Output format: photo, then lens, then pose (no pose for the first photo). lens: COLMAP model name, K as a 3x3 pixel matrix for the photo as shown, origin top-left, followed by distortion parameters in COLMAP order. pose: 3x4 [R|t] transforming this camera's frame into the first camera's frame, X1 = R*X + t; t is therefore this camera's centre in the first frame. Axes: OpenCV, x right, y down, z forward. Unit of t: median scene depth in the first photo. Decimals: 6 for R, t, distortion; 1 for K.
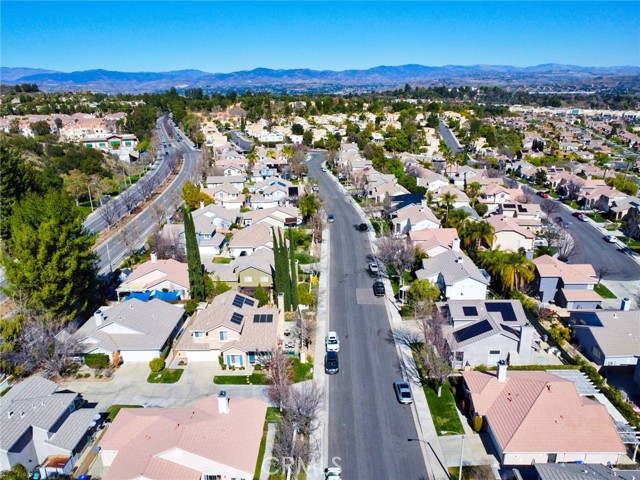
lens RADIAL K [[481.3, 0, 320.0], [0, 481.3, 240.0], [0, 0, 1]] dist [0.003401, 0.000141]
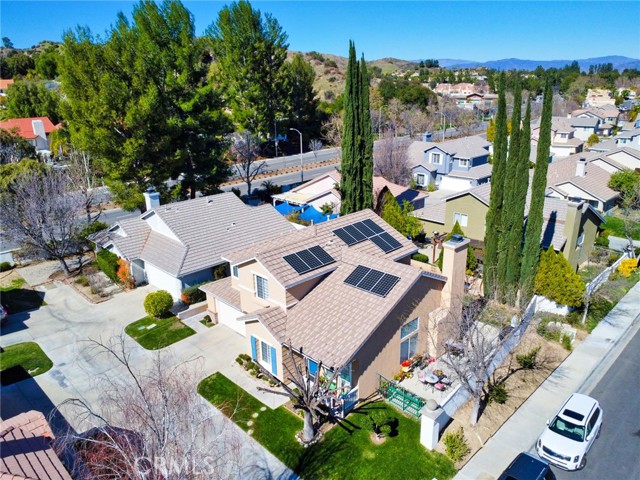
lens RADIAL K [[481.3, 0, 320.0], [0, 481.3, 240.0], [0, 0, 1]] dist [0.003401, 0.000141]
pose [[0.720690, 0.222944, -0.656431, 0.070402], [-0.209672, 0.972631, 0.100138, 0.081857], [0.660790, 0.065467, 0.747711, 0.547069]]
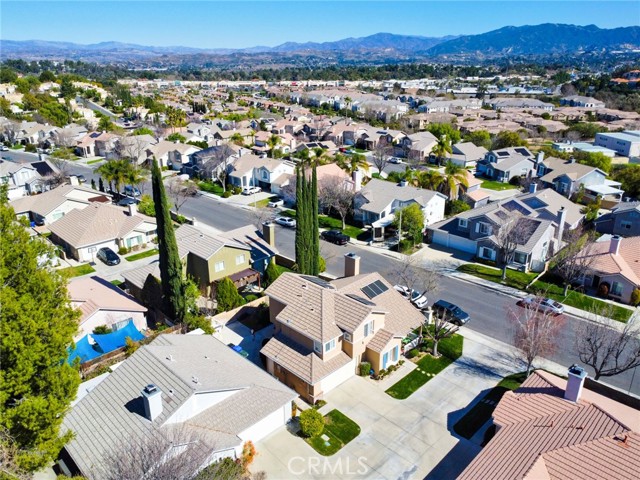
lens RADIAL K [[481.3, 0, 320.0], [0, 481.3, 240.0], [0, 0, 1]] dist [0.003401, 0.000141]
pose [[0.692216, -0.246246, 0.678381, -0.485731], [0.219306, 0.967310, 0.127345, -0.006705], [-0.687562, 0.060623, 0.723590, 0.436722]]
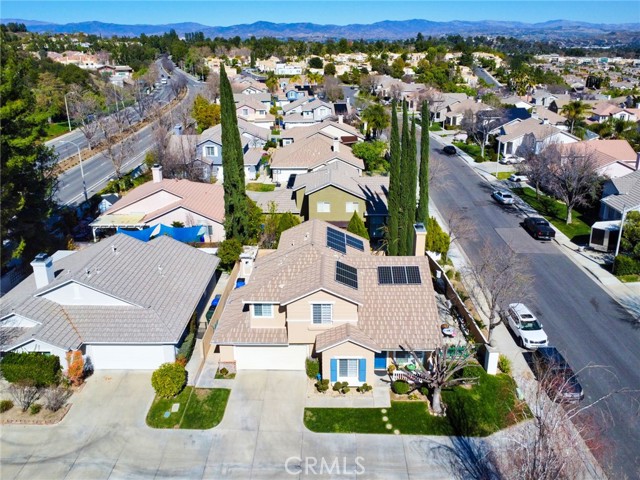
lens RADIAL K [[498.6, 0, 324.4], [0, 498.6, 188.4], [0, 0, 1]] dist [0.002372, 0.000734]
pose [[0.999942, 0.008375, 0.006754, -0.152098], [-0.008223, 0.999719, -0.022233, 0.071350], [-0.006938, 0.022176, 0.999730, 0.408303]]
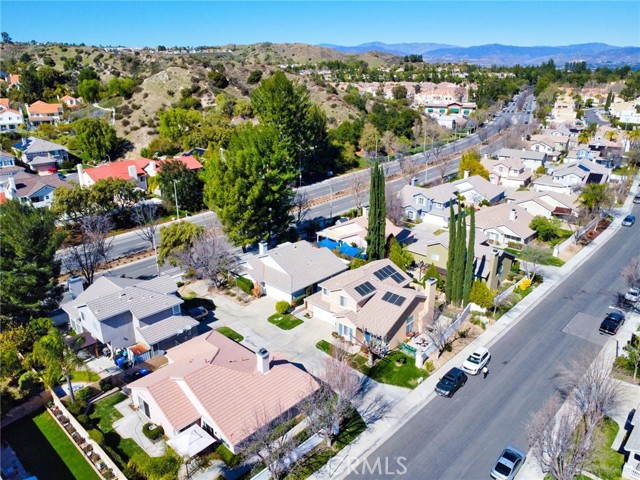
lens RADIAL K [[481.3, 0, 320.0], [0, 481.3, 240.0], [0, 0, 1]] dist [0.003401, 0.000141]
pose [[0.742811, 0.244992, -0.623065, 0.223366], [-0.215718, 0.968591, 0.123679, -0.009626], [0.633796, 0.042536, 0.772330, 0.209675]]
